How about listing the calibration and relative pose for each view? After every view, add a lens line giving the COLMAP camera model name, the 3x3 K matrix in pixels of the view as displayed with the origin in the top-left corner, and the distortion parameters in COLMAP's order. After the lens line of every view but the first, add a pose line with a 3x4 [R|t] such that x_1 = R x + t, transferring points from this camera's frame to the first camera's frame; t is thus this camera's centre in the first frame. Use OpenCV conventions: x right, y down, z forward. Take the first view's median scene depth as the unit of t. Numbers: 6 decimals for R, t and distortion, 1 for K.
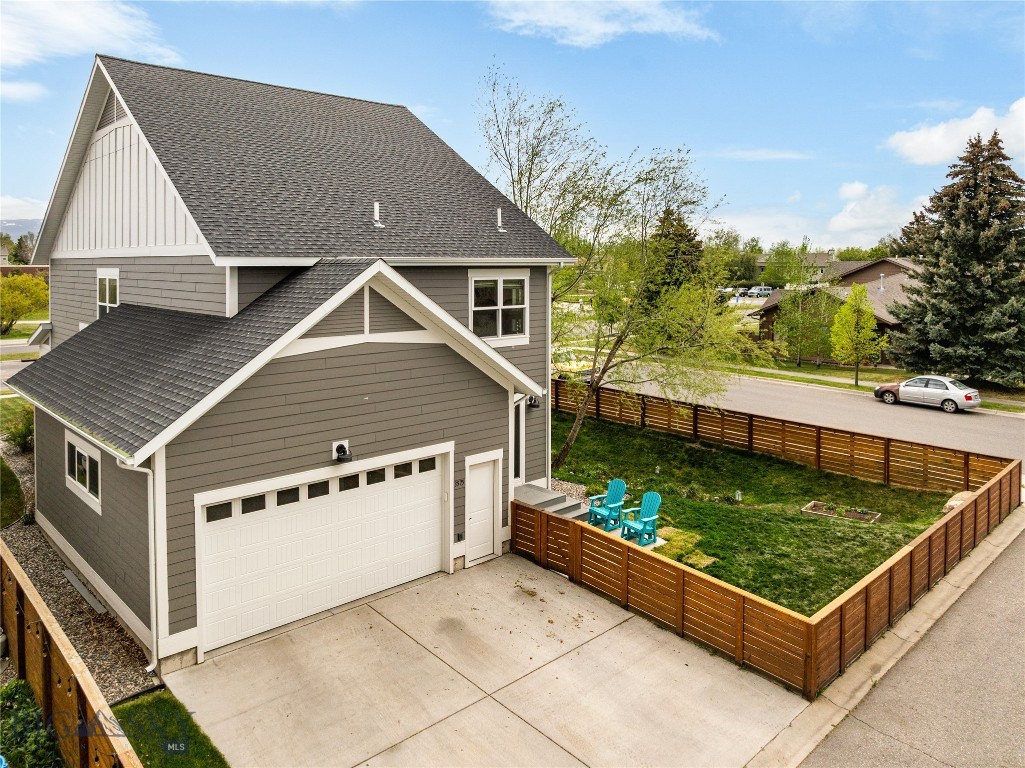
lens RADIAL K [[741.9, 0, 516.3], [0, 741.9, 272.3], [0, 0, 1]] dist [-0.004256, -0.042547]
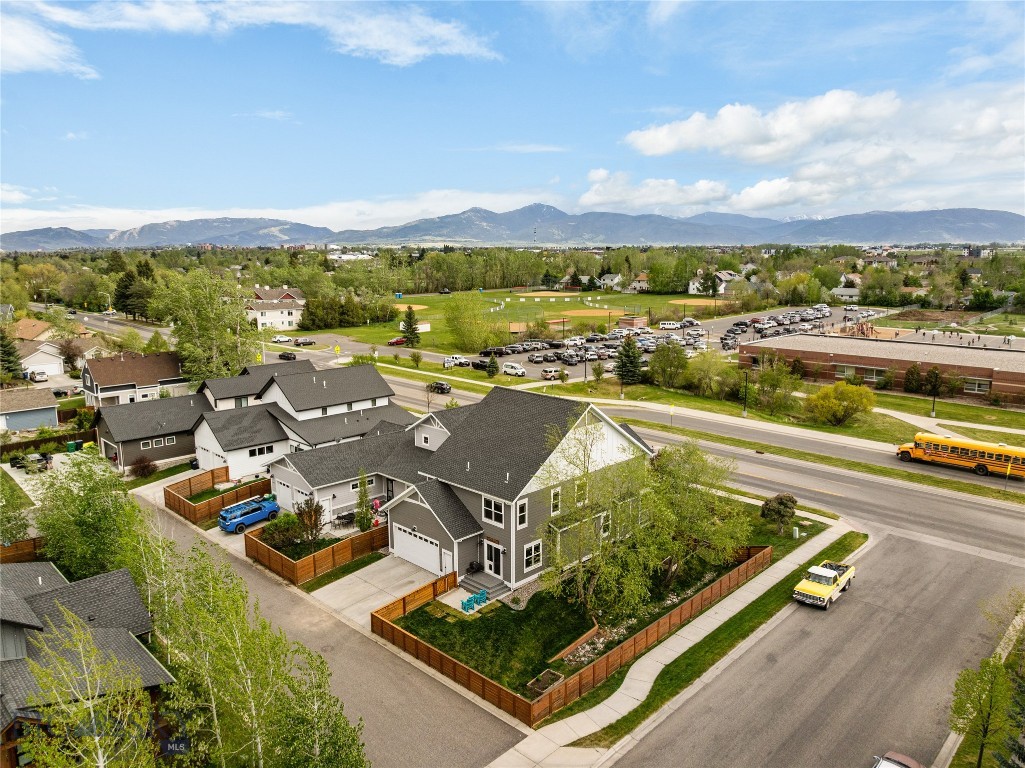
lens RADIAL K [[718.9, 0, 518.0], [0, 718.9, 381.6], [0, 0, 1]] dist [-0.034265, -0.002017]
pose [[0.039008, 0.174231, -0.983932, 2.846038], [-0.005973, 0.984704, 0.174131, -1.000378], [0.999221, -0.000916, 0.039452, 1.174421]]
